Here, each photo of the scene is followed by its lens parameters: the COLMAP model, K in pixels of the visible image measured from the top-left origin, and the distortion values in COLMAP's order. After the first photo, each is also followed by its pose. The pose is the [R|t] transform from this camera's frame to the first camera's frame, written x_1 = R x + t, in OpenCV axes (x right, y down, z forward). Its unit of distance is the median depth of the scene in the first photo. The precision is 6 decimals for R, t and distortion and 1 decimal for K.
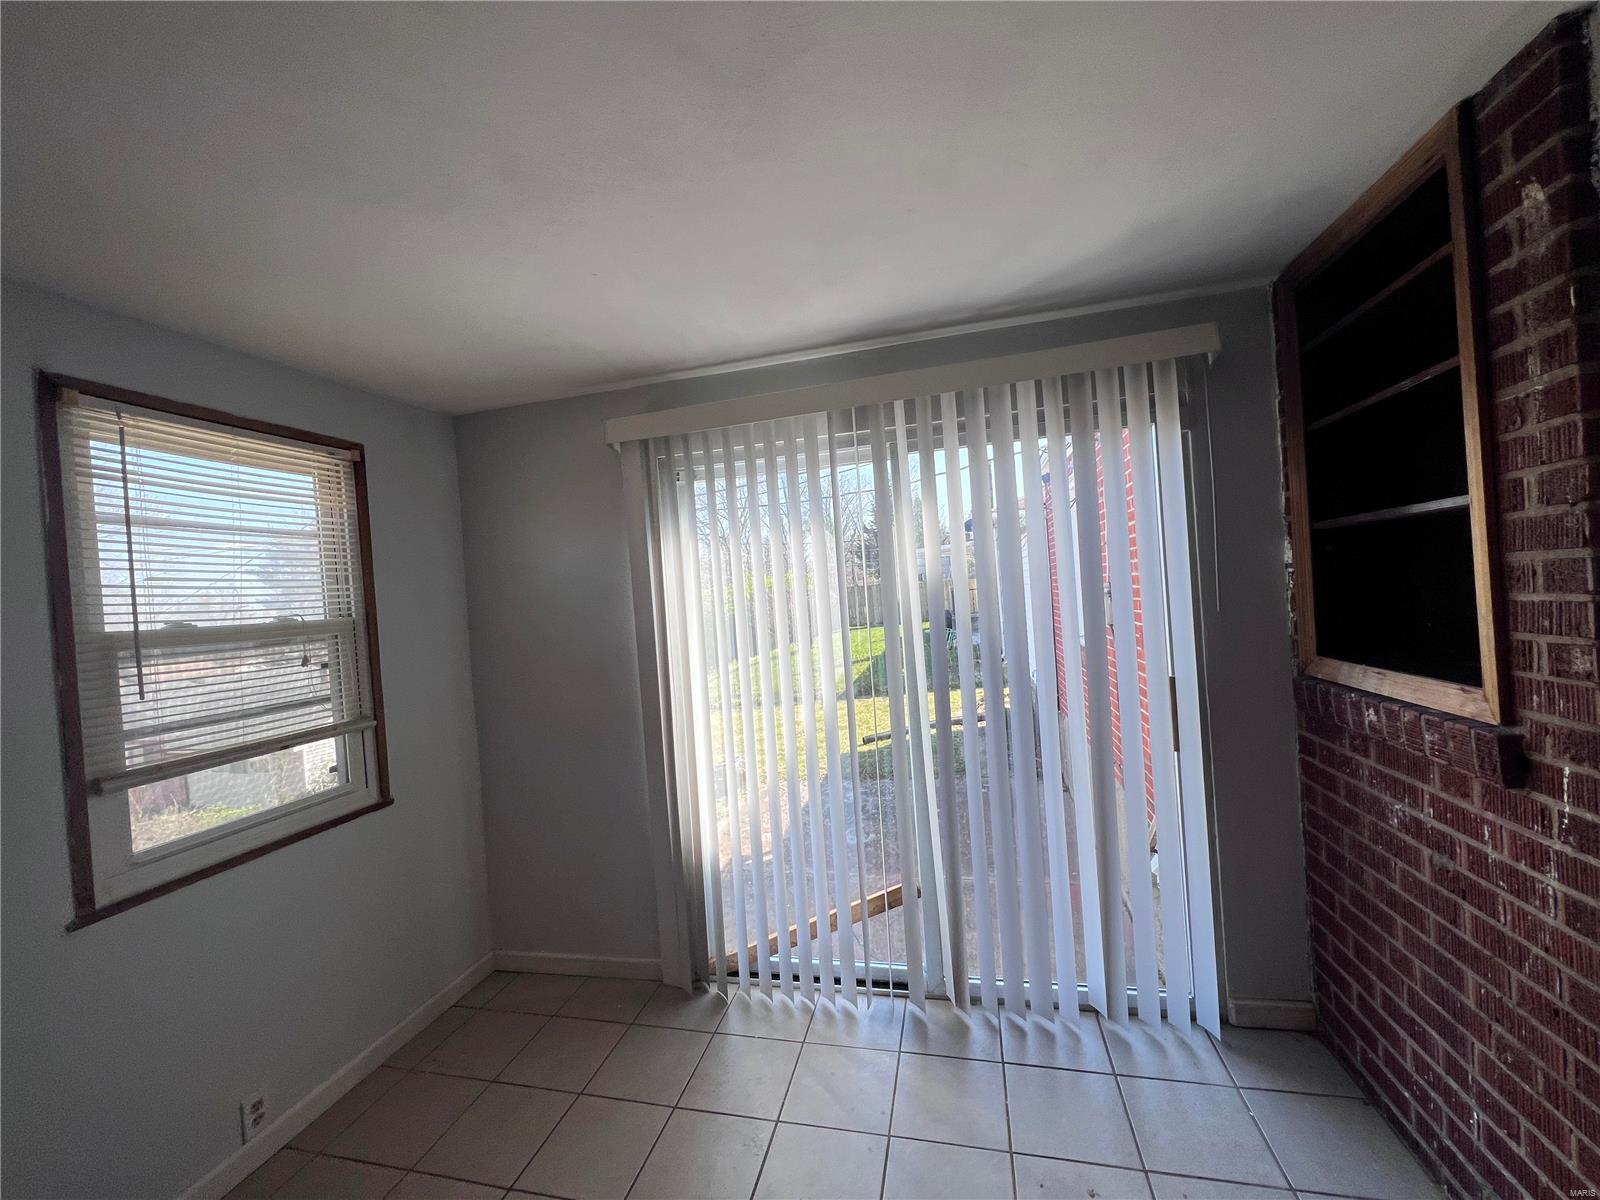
lens RADIAL K [[638.9, 0, 800.4], [0, 638.9, 600.4], [0, 0, 1]] dist [-0.002694, 0.000592]
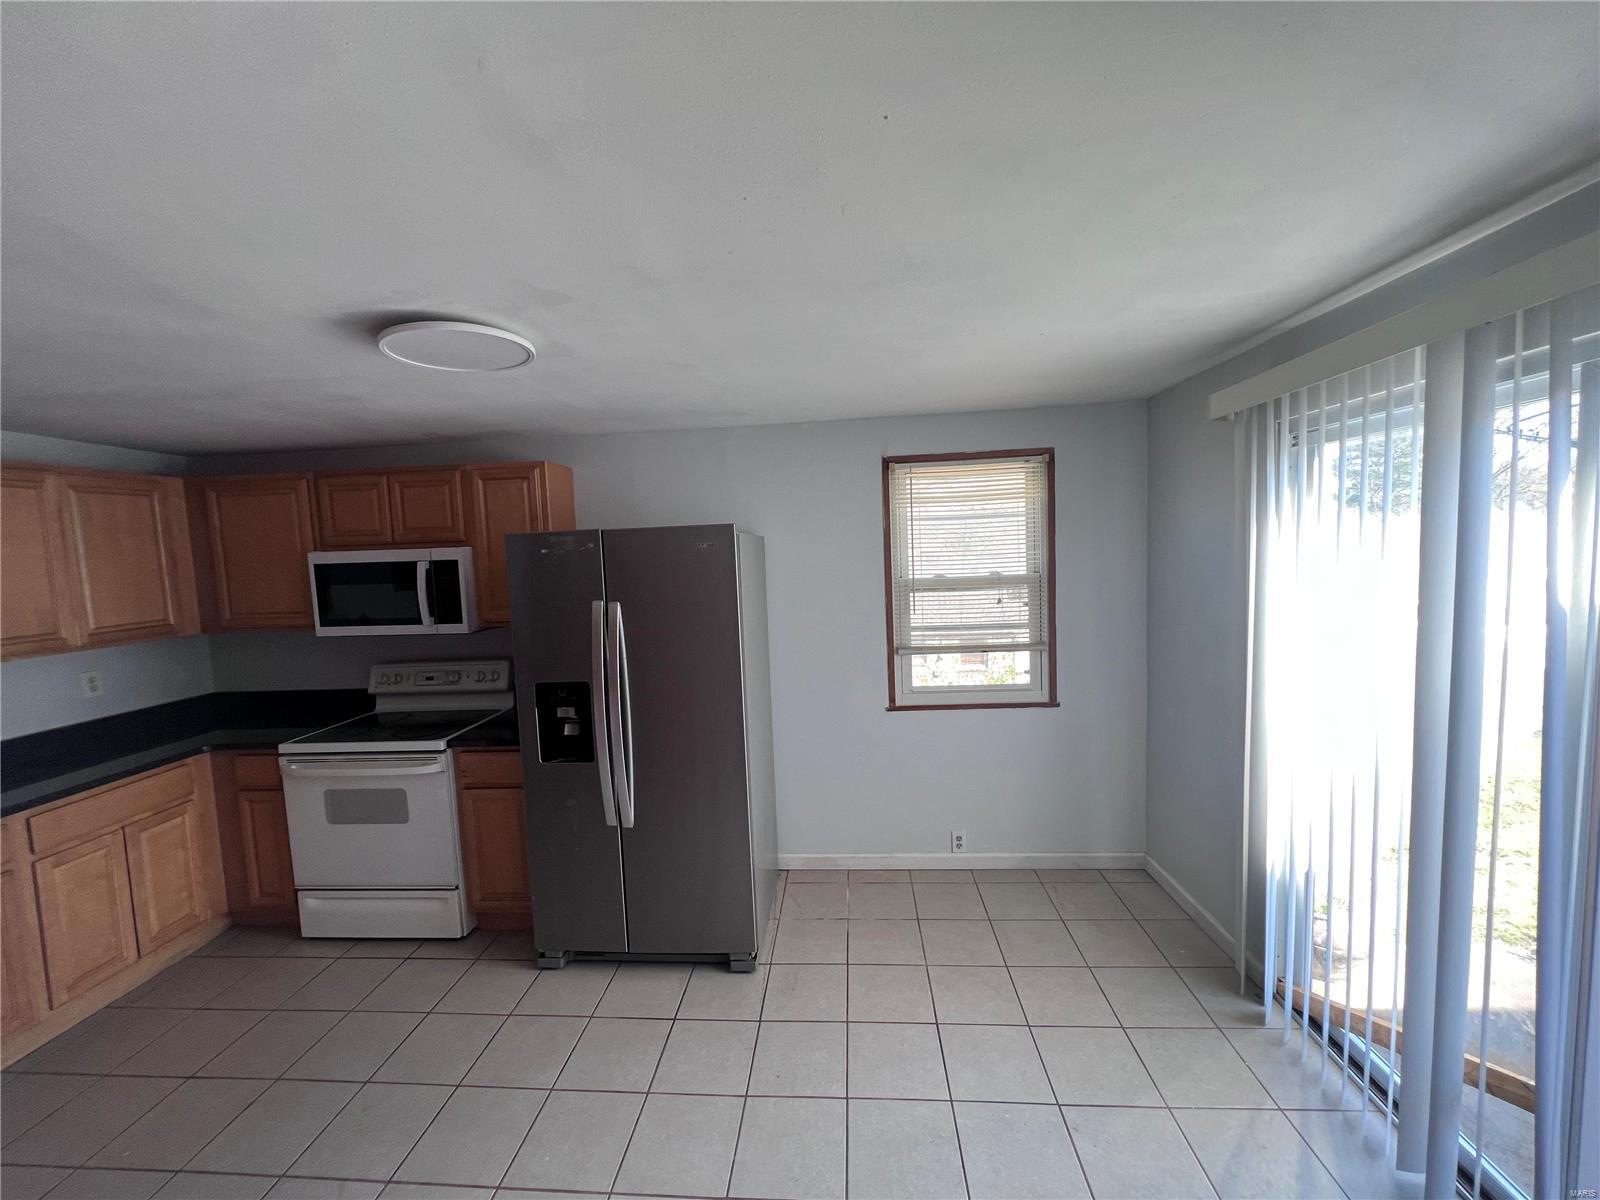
lens RADIAL K [[638.9, 0, 798.8], [0, 638.9, 597.7], [0, 0, 1]] dist [-0.002694, 0.000592]
pose [[0.167881, 0.144102, -0.975218, 0.863136], [0.020446, 0.988537, 0.149590, -0.201456], [0.985595, -0.045052, 0.163010, 0.312537]]
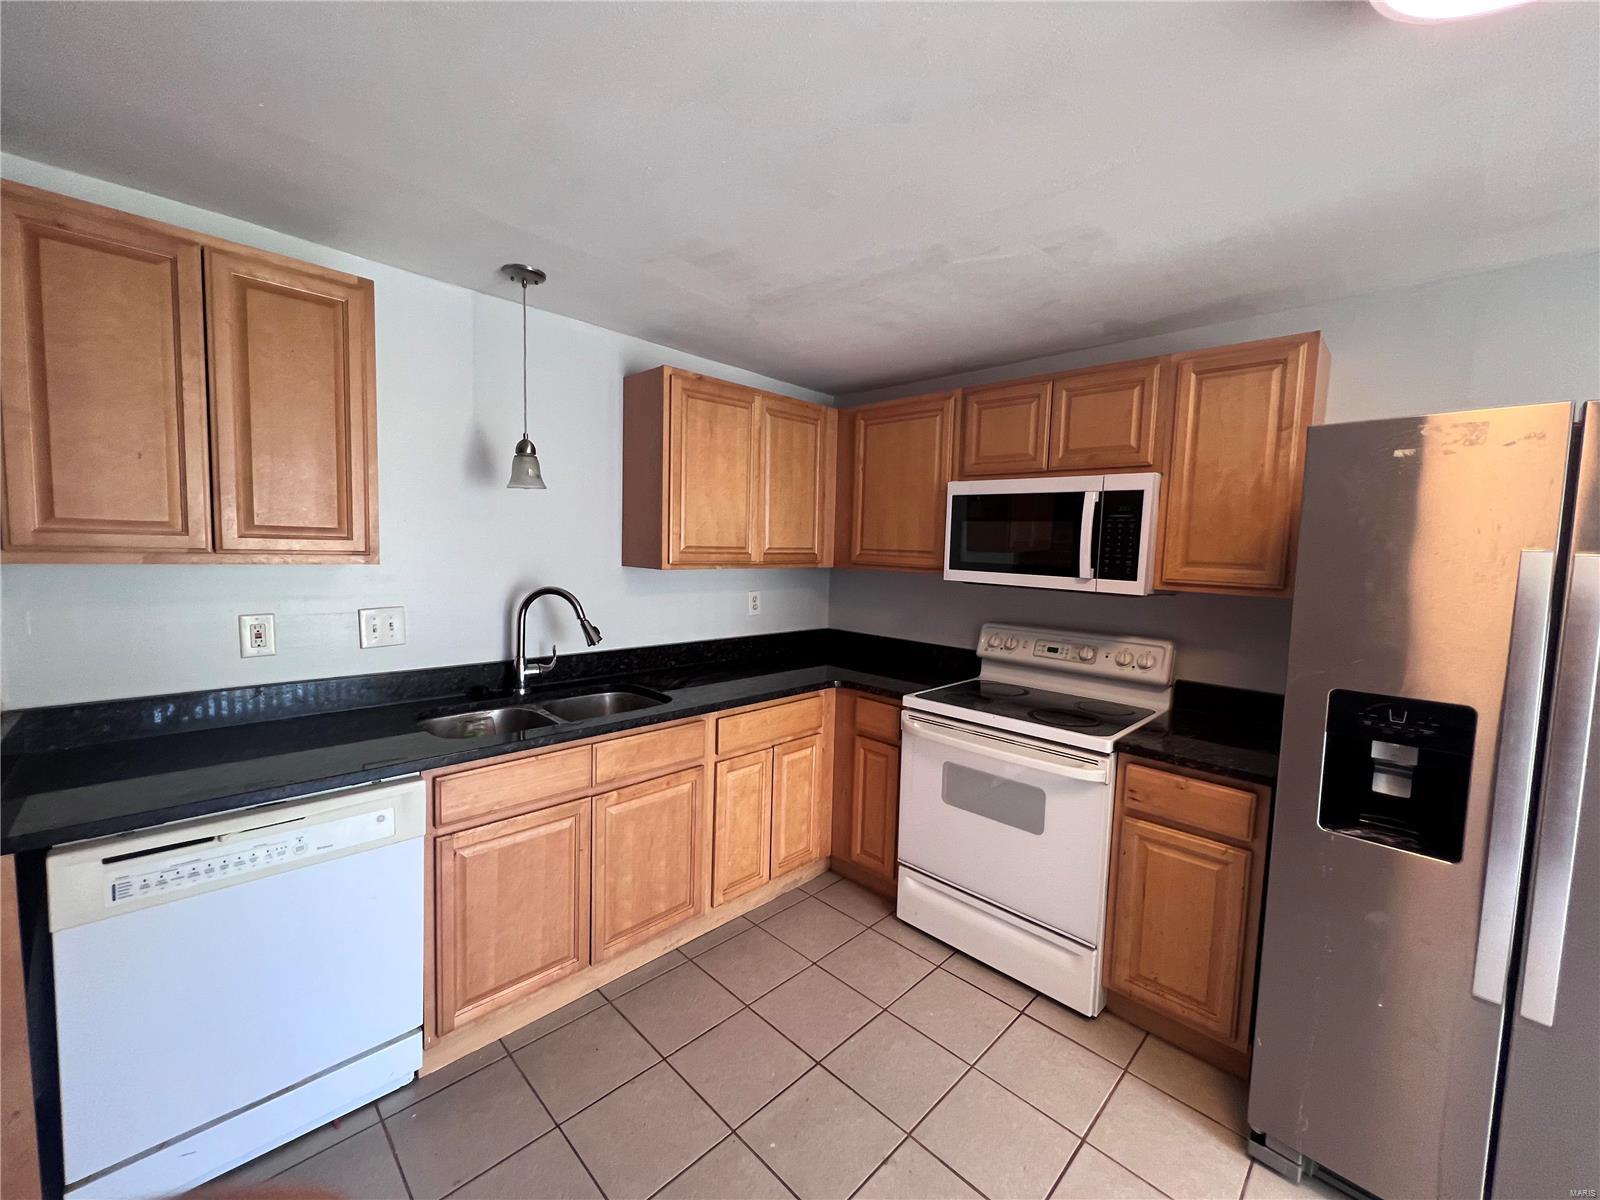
lens RADIAL K [[638.9, 0, 800.8], [0, 638.9, 597.5], [0, 0, 1]] dist [-0.002694, 0.000592]
pose [[-0.513222, 0.127702, -0.848702, 0.373255], [0.002140, 0.989056, 0.147527, -0.030749], [0.858253, 0.073898, -0.507879, -0.279075]]
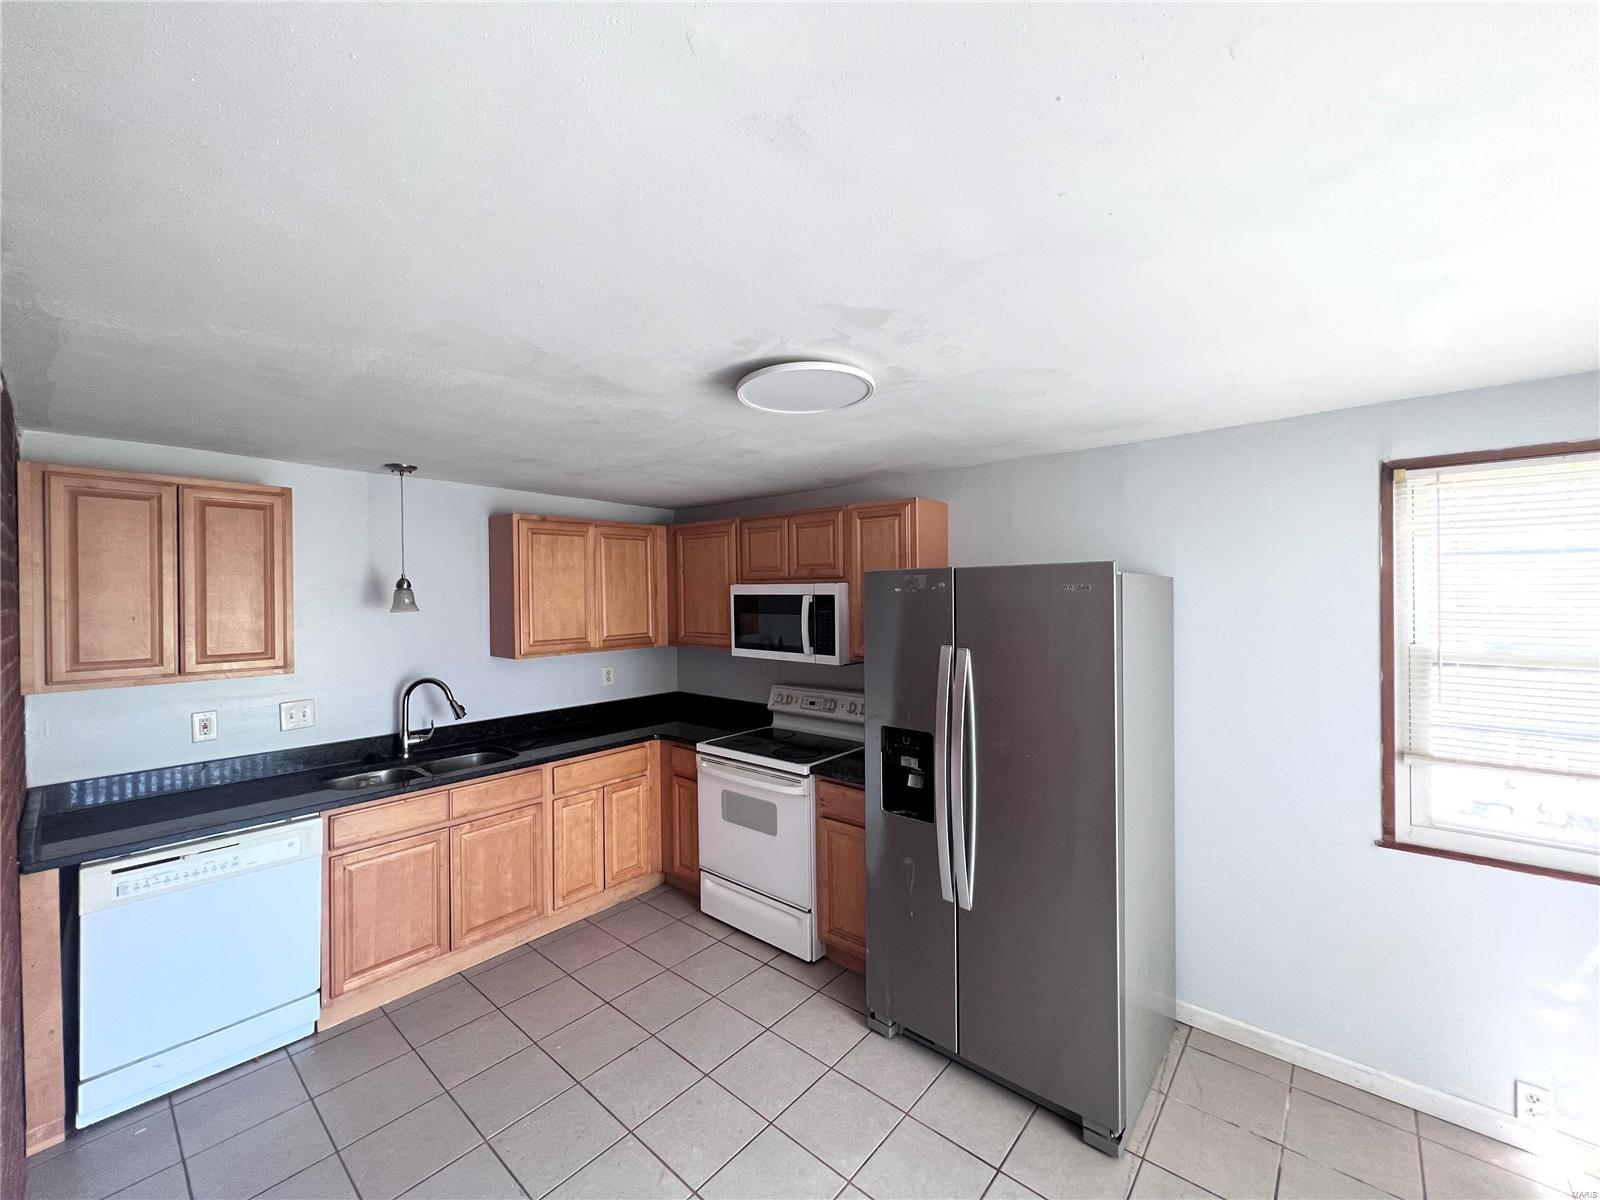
lens RADIAL K [[638.9, 0, 800.5], [0, 638.9, 597.8], [0, 0, 1]] dist [-0.002694, 0.000592]
pose [[-0.449650, 0.083623, -0.889282, 0.658992], [0.037381, 0.996497, 0.074803, -0.195219], [0.892422, 0.000393, -0.451201, 0.431920]]
